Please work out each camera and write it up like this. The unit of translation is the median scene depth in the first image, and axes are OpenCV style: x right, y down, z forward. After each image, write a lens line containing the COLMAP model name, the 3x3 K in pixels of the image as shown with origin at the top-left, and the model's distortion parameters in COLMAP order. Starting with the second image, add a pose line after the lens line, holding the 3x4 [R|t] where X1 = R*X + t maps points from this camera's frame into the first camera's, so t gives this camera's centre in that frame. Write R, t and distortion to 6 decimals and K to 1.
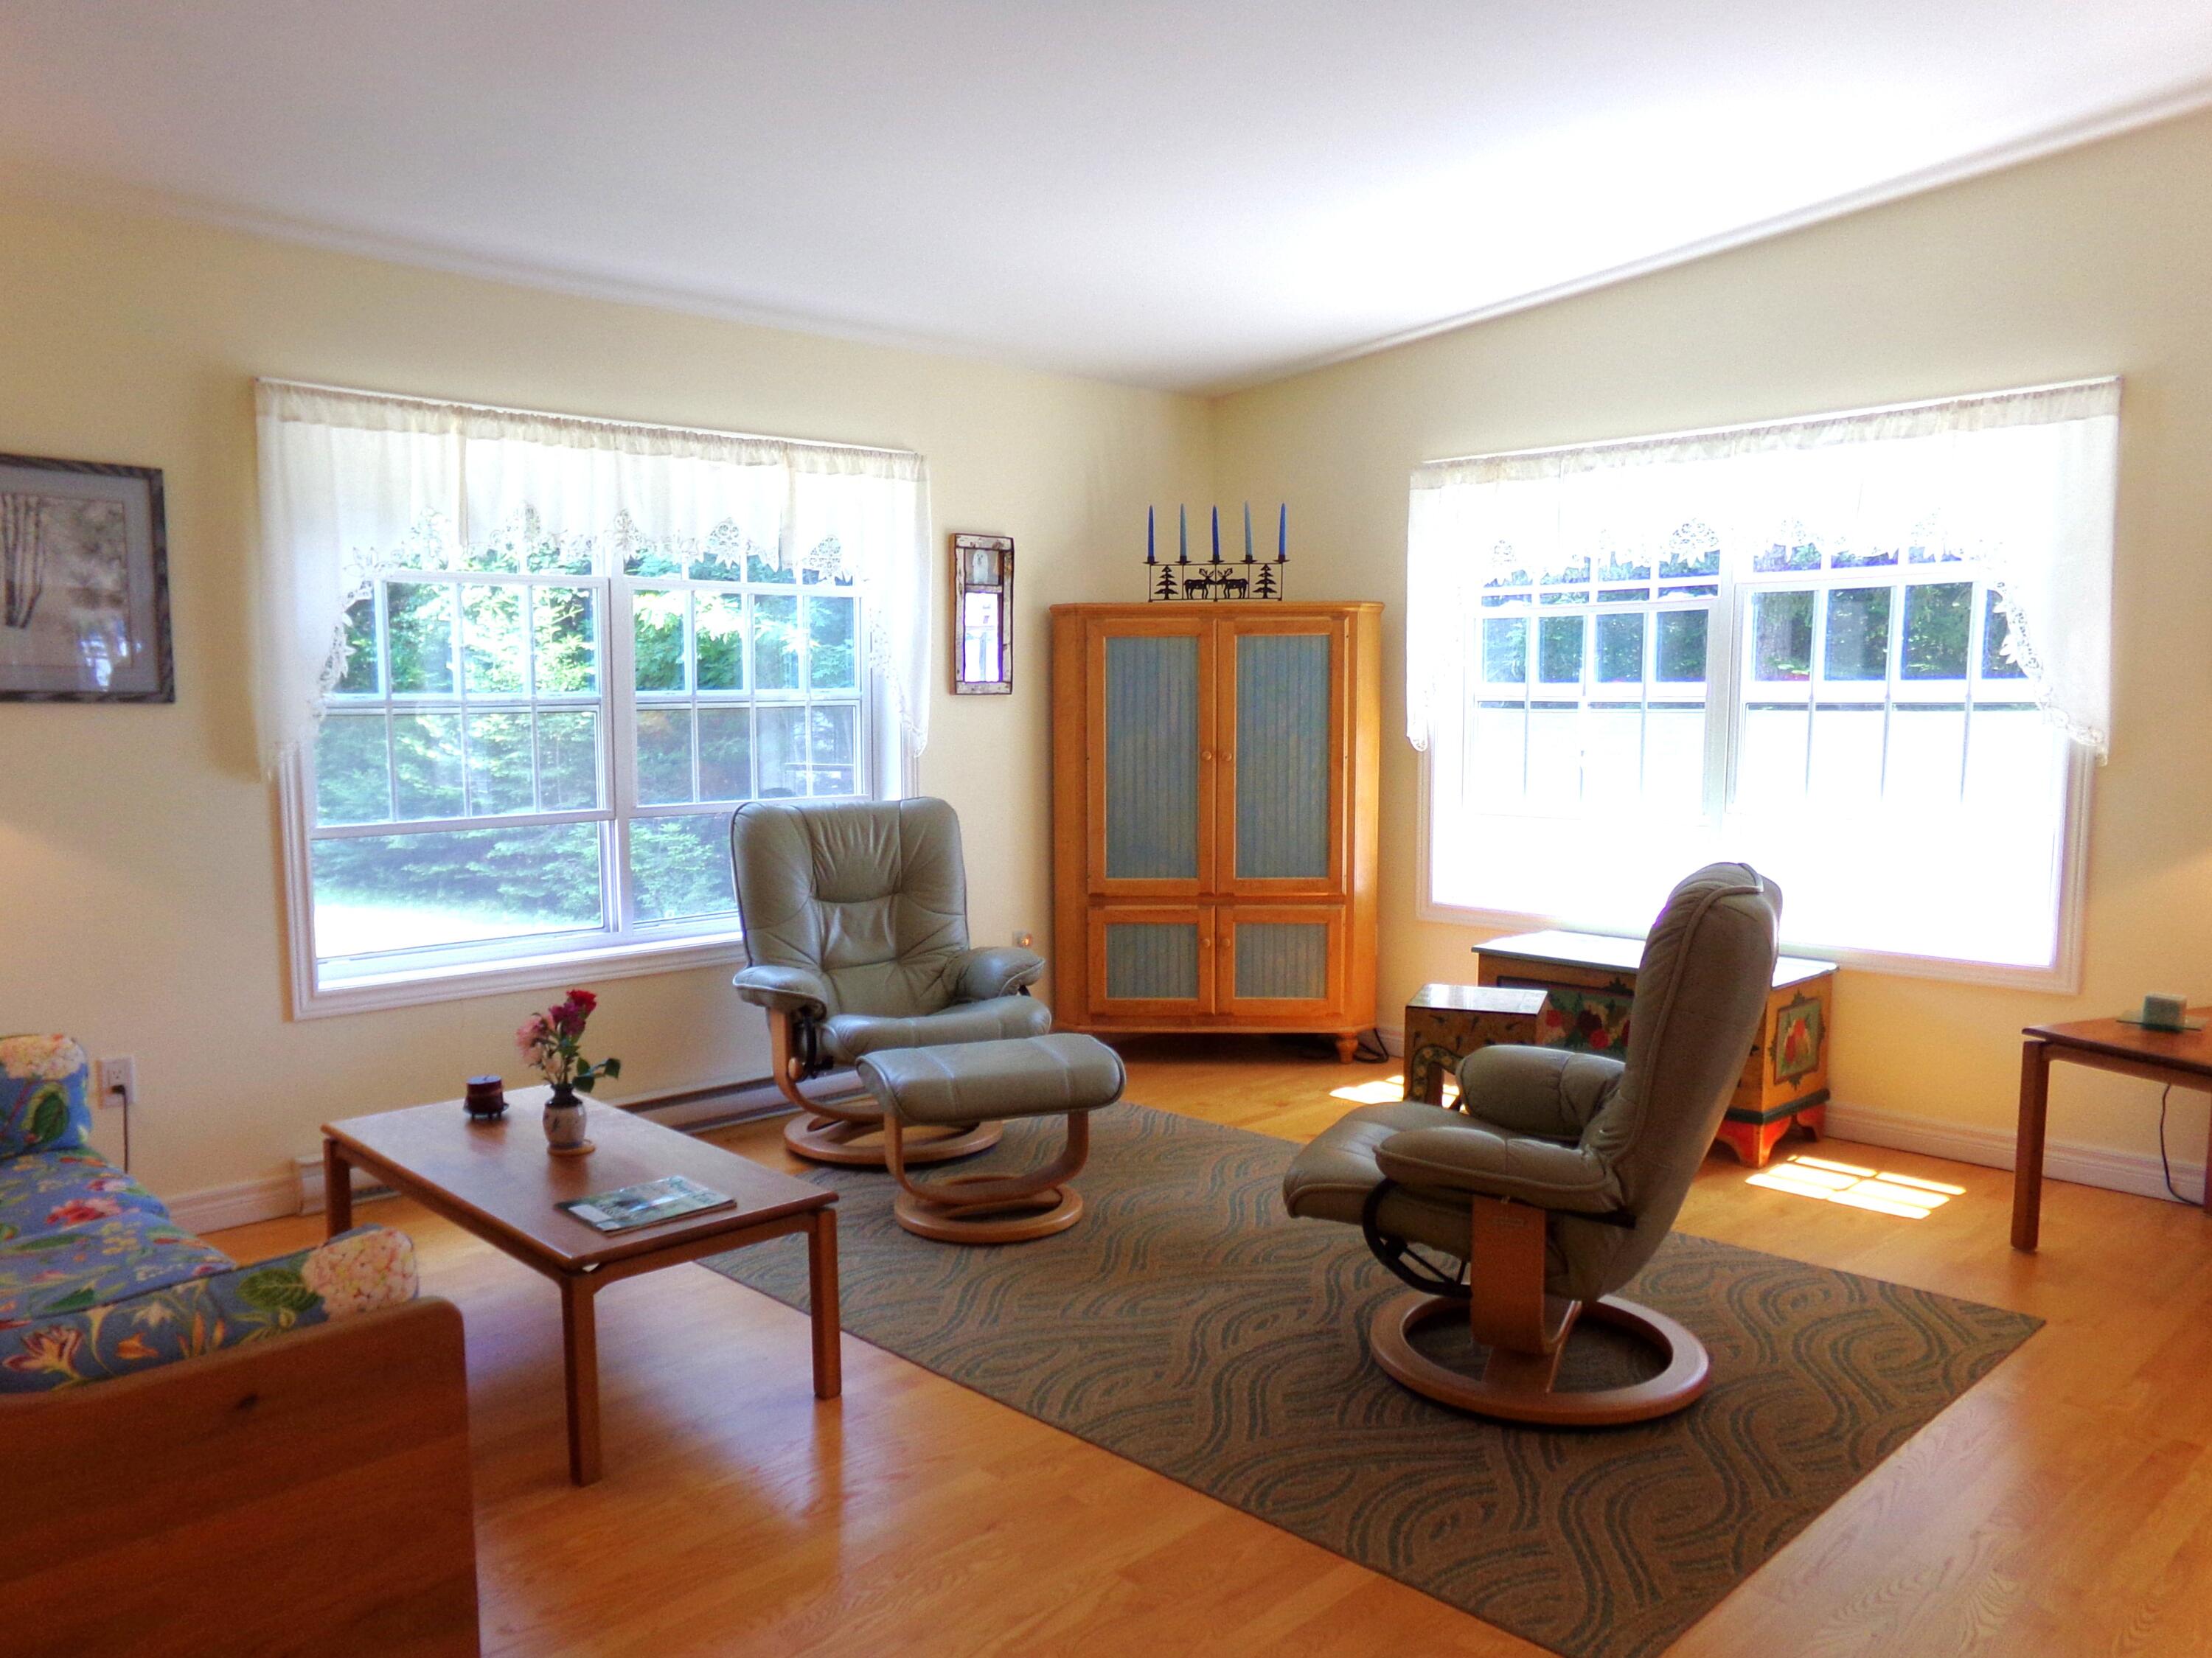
lens RADIAL K [[1616.1, 0, 1106.0], [0, 1616.1, 829.0], [0, 0, 1]] dist [-0.018135, 0.006825]
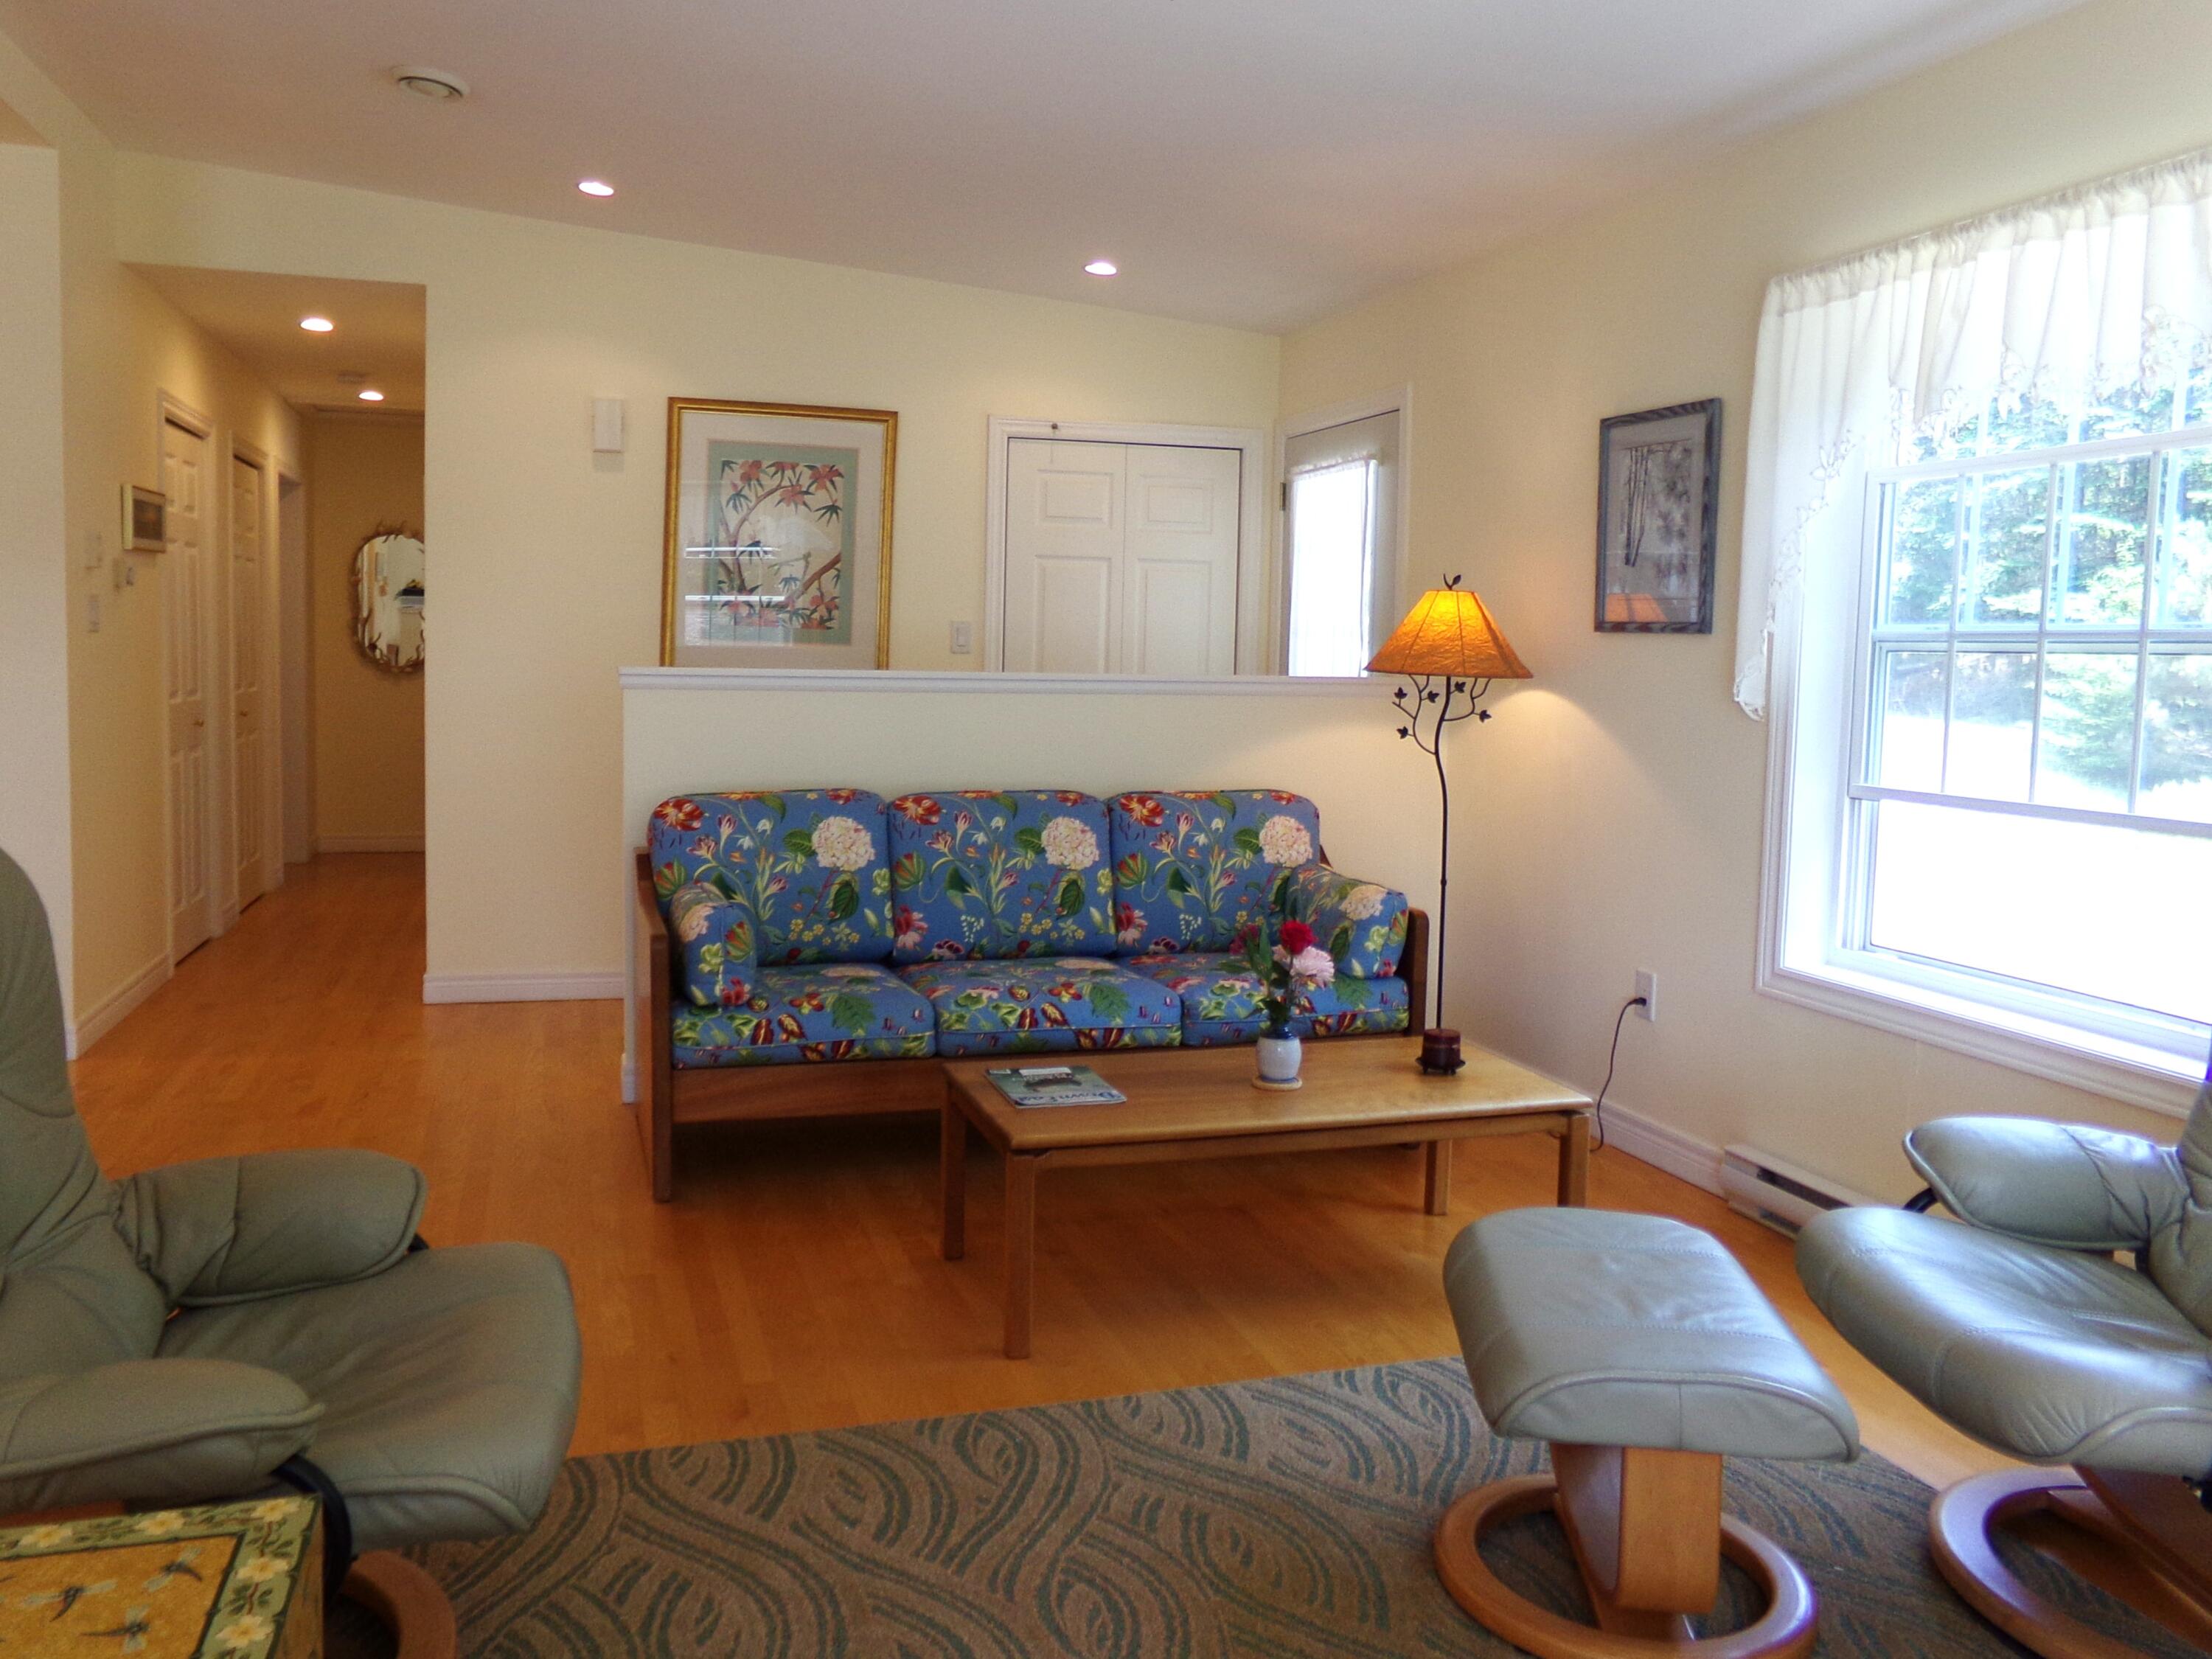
lens RADIAL K [[1616.2, 0, 1106.0], [0, 1616.2, 829.5], [0, 0, 1]] dist [-0.018135, 0.006825]
pose [[-0.459120, 0.096143, -0.883157, 0.509216], [-0.090334, 0.983921, 0.154074, -0.082011], [0.883770, 0.150518, -0.443052, 1.178015]]
